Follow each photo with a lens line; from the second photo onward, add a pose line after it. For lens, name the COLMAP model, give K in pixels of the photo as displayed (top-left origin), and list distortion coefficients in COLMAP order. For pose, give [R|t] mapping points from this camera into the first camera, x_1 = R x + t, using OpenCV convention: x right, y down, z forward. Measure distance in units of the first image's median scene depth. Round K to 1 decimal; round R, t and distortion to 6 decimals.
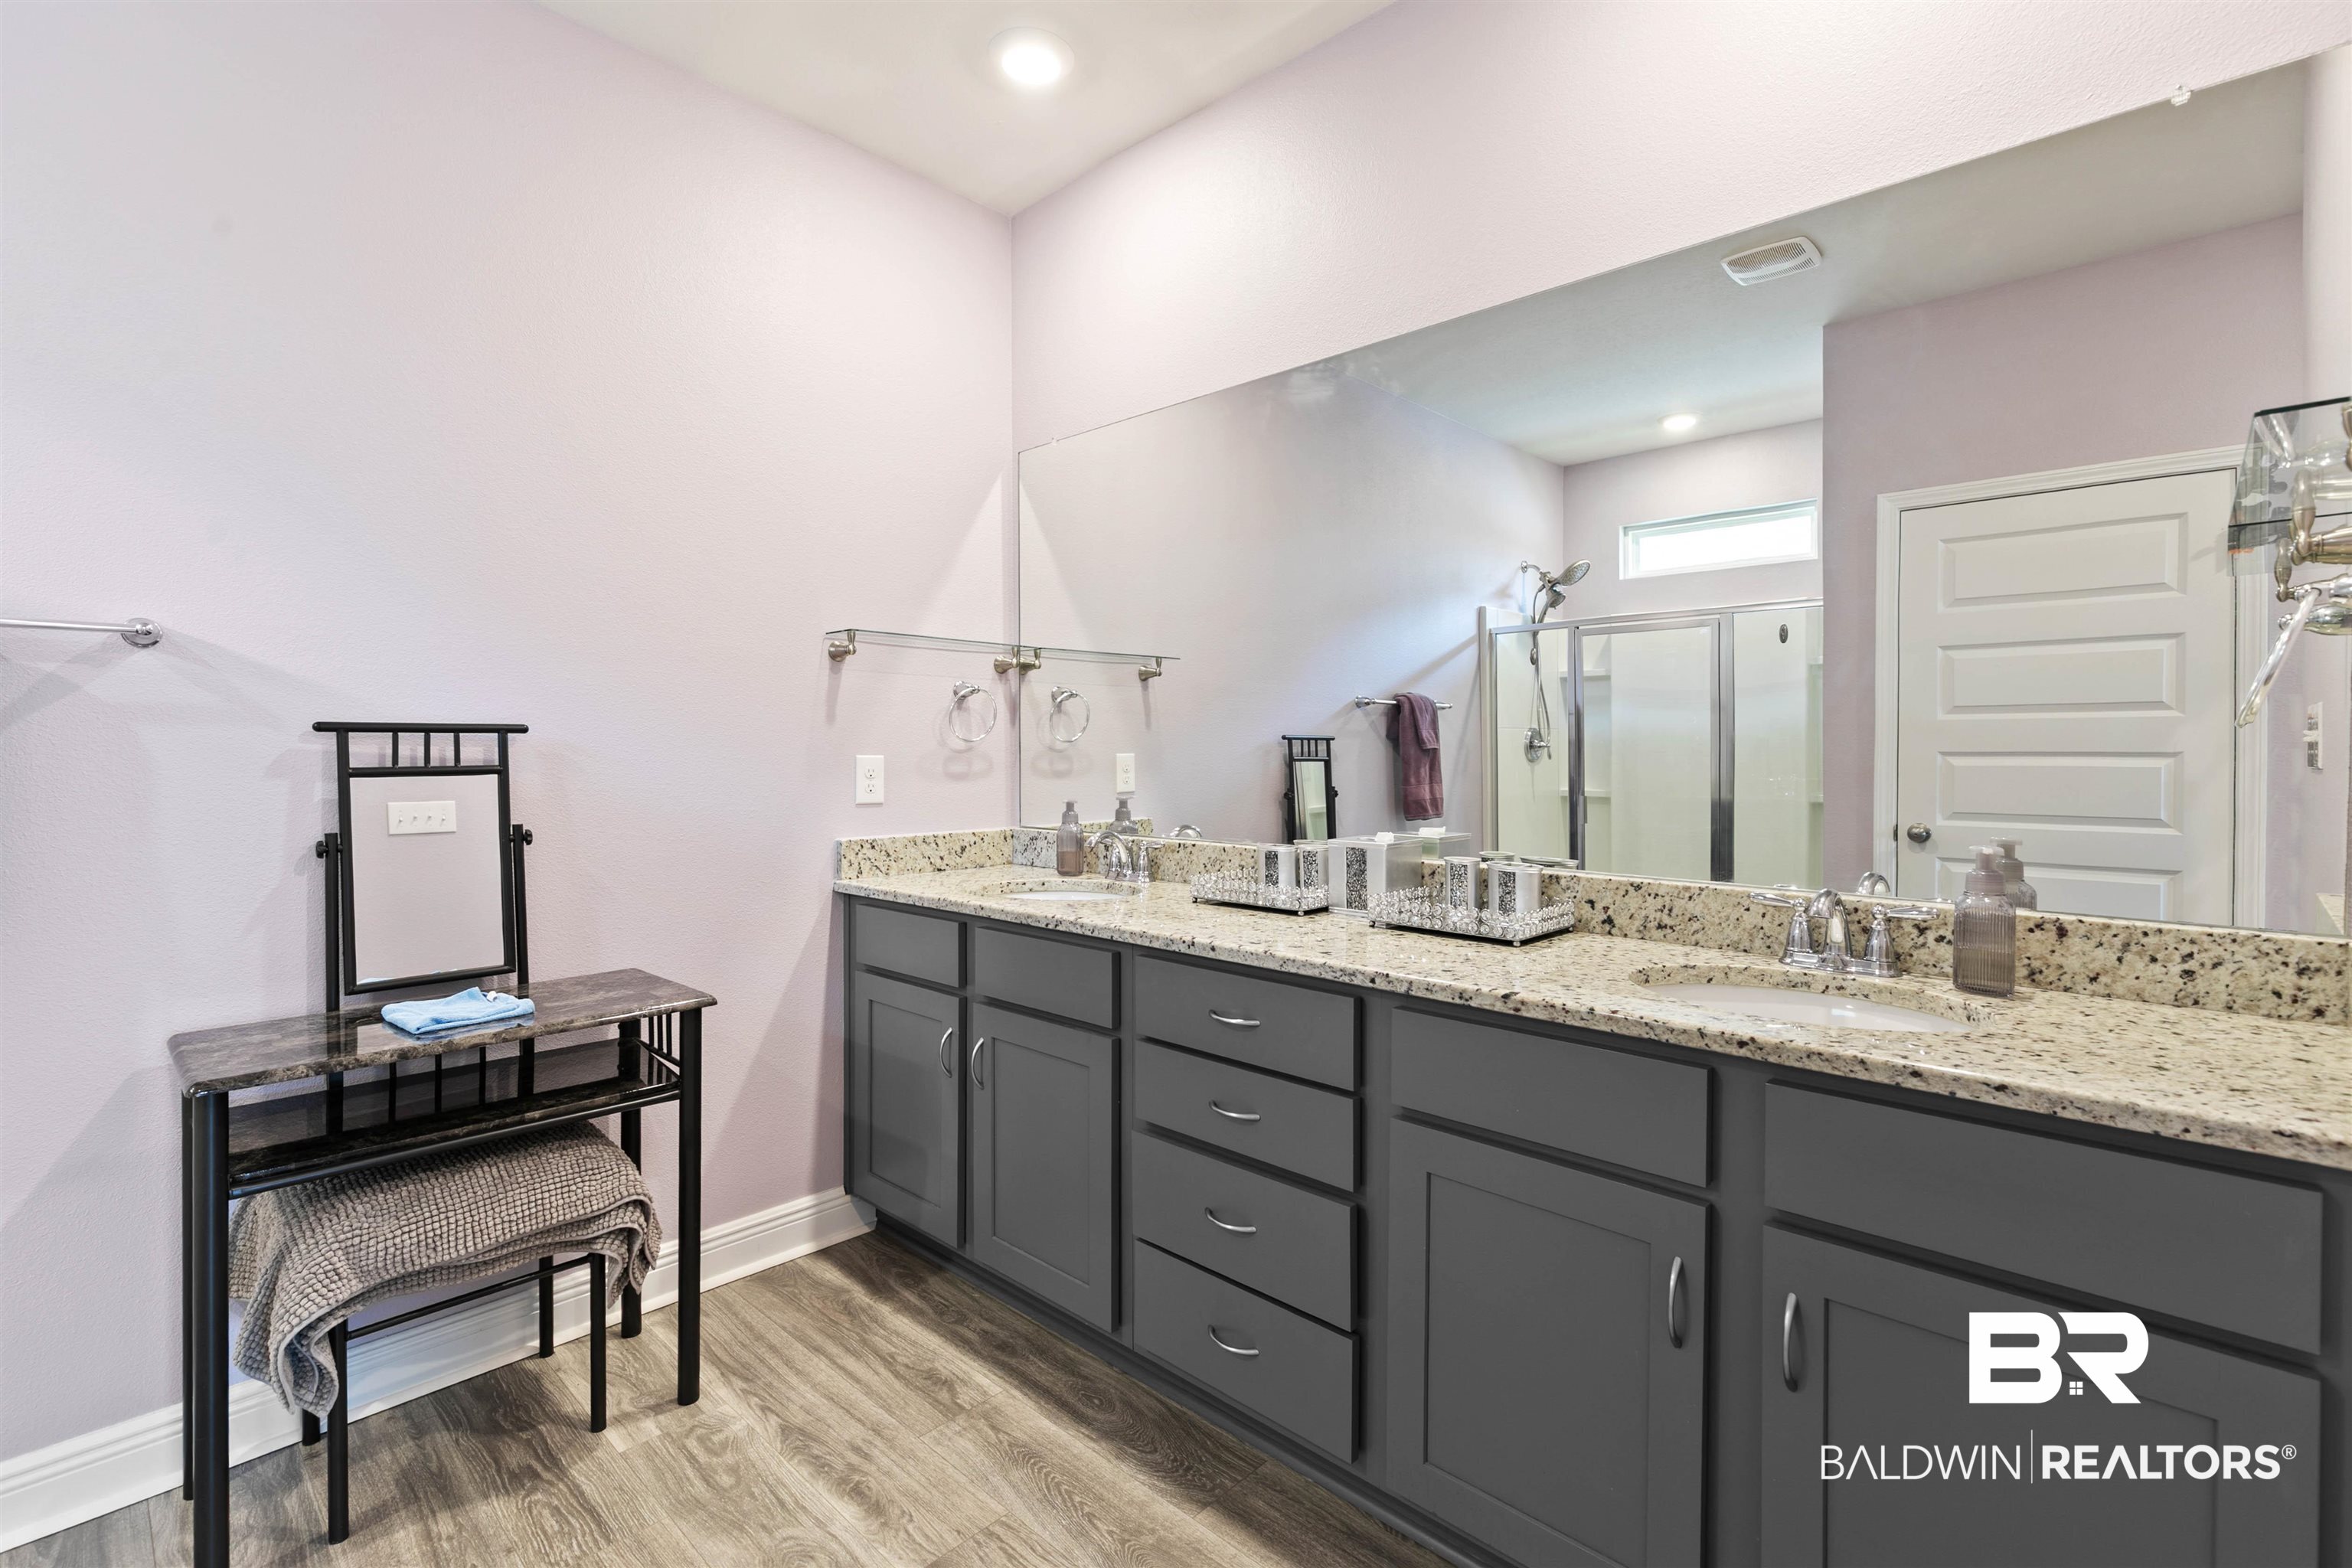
lens RADIAL K [[1072.8, 0, 1174.2], [0, 1072.8, 758.0], [0, 0, 1]] dist [0.010189, -0.000420]
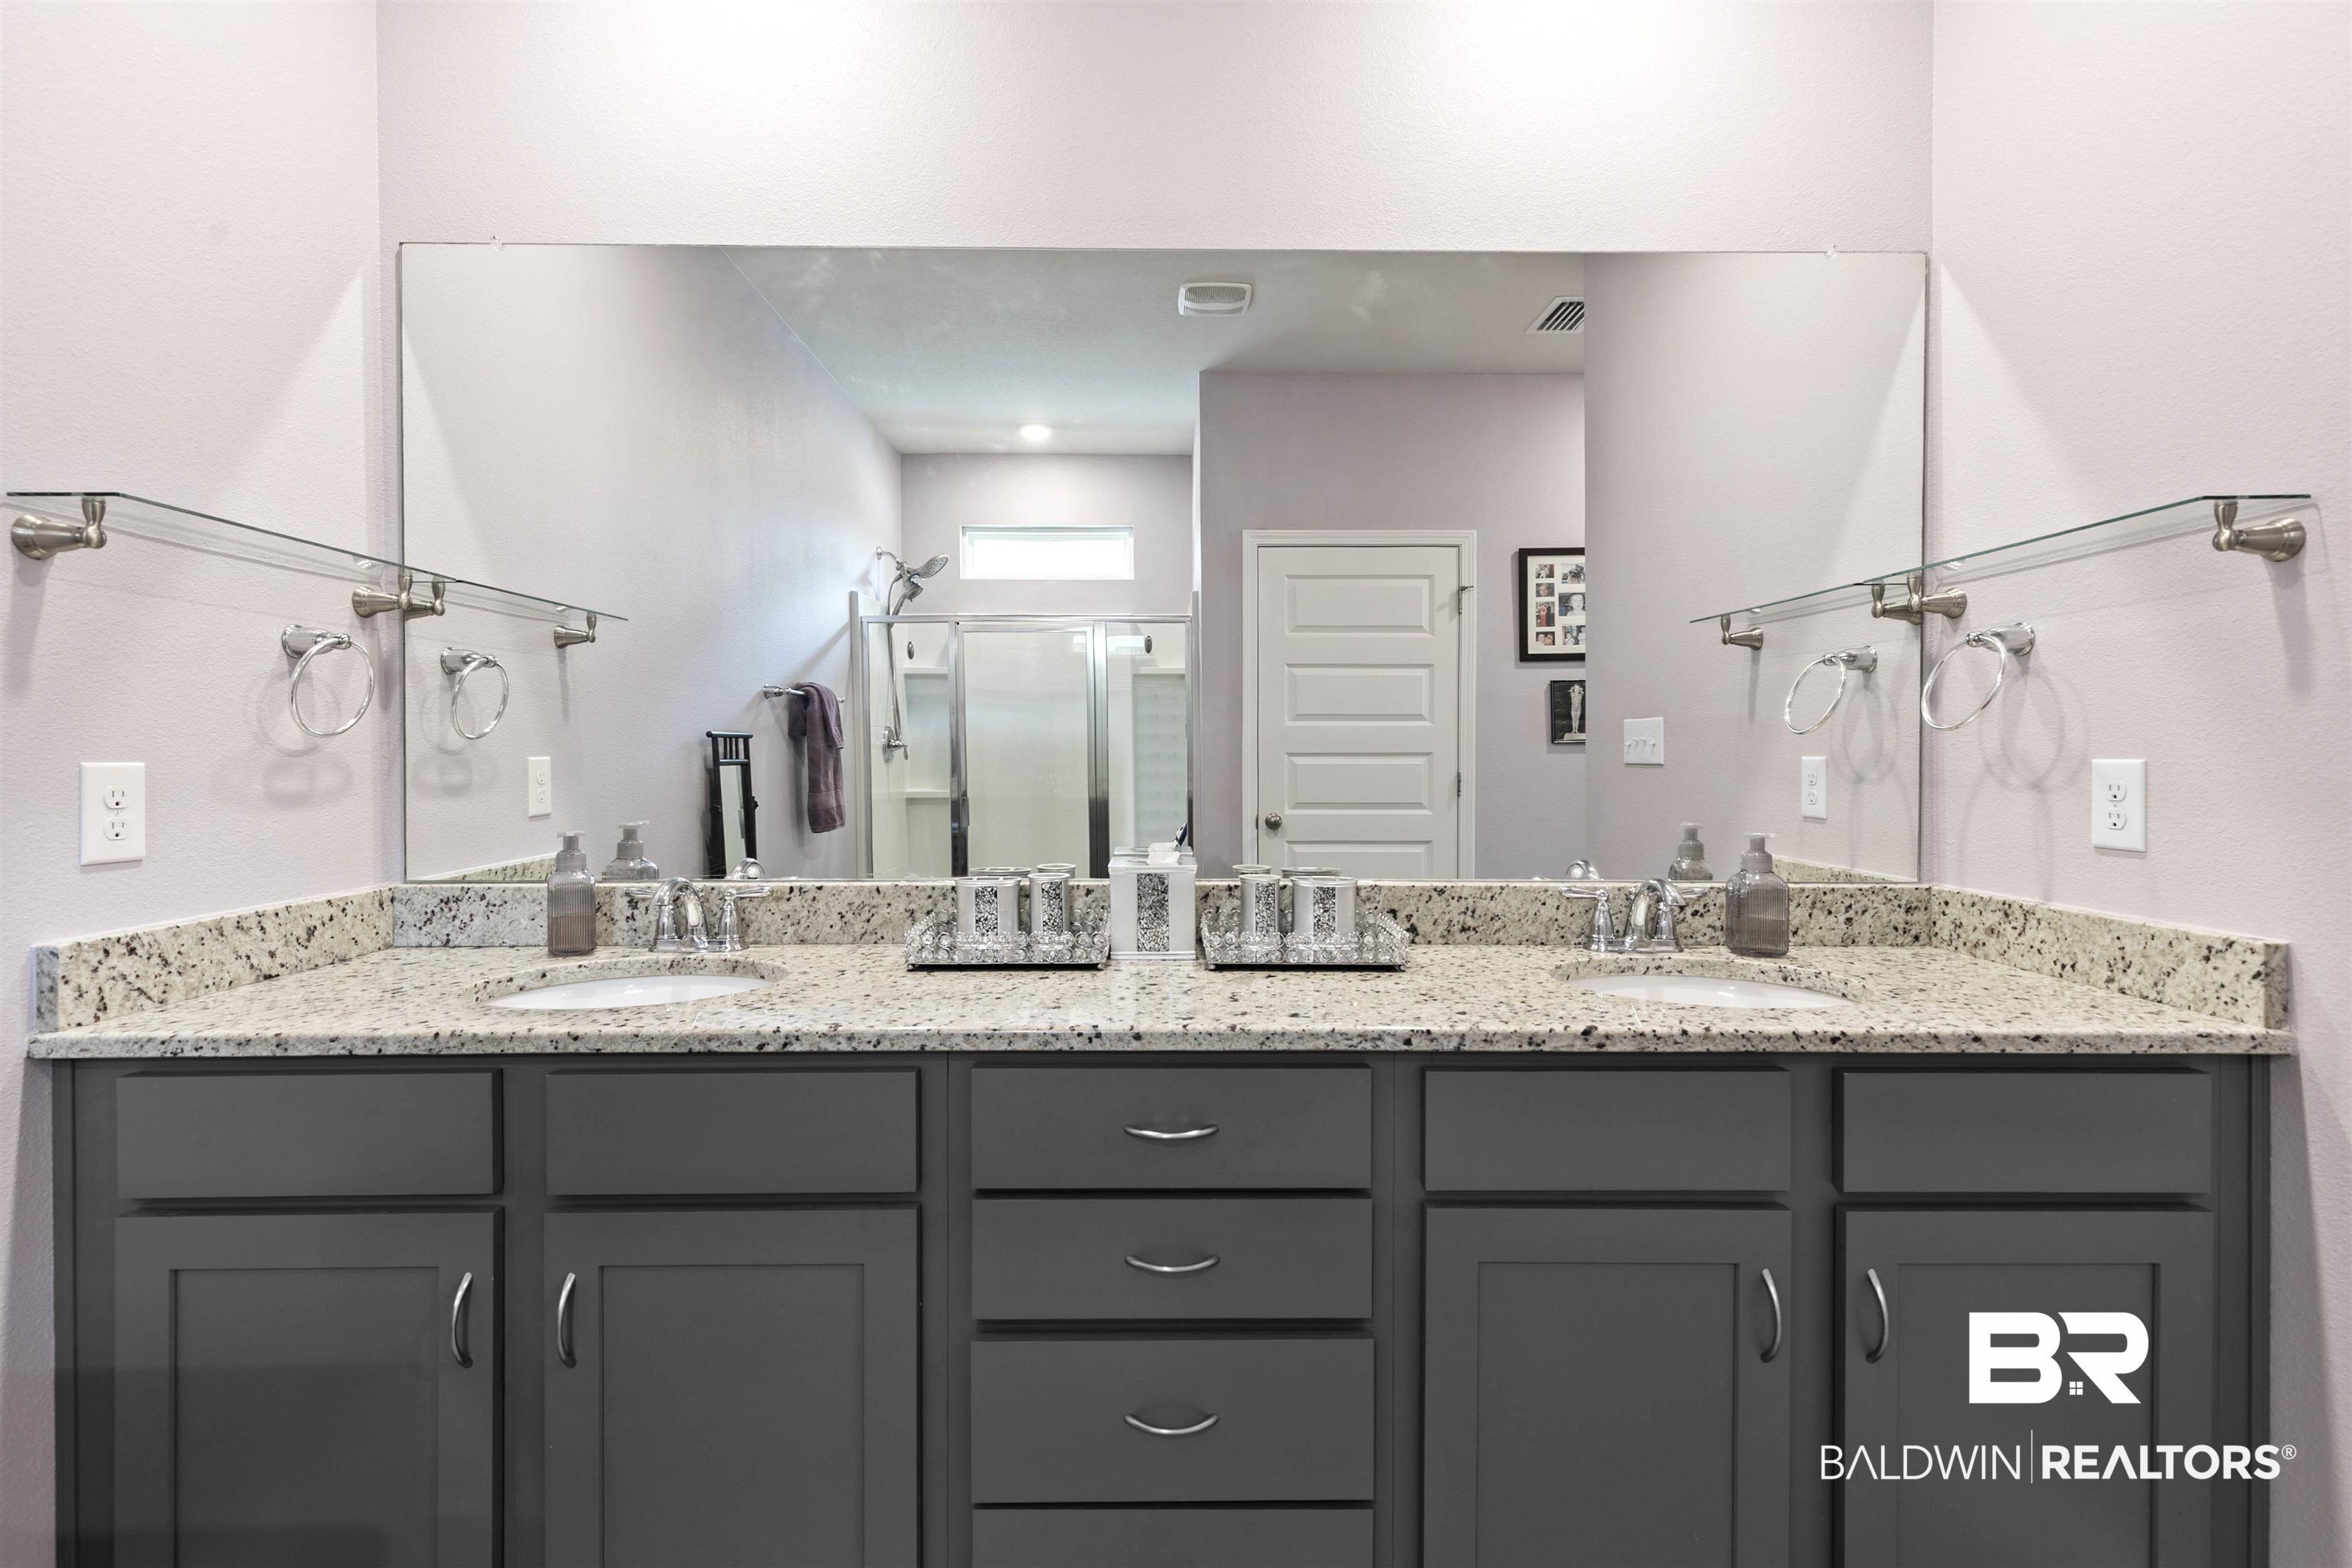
lens RADIAL K [[1072.8, 0, 1174.2], [0, 1072.8, 758.0], [0, 0, 1]] dist [0.010189, -0.000420]
pose [[0.714610, -0.004960, 0.699506, -0.380566], [0.005297, 0.999985, 0.001679, -0.003456], [-0.699503, 0.002505, 0.714625, 0.427470]]
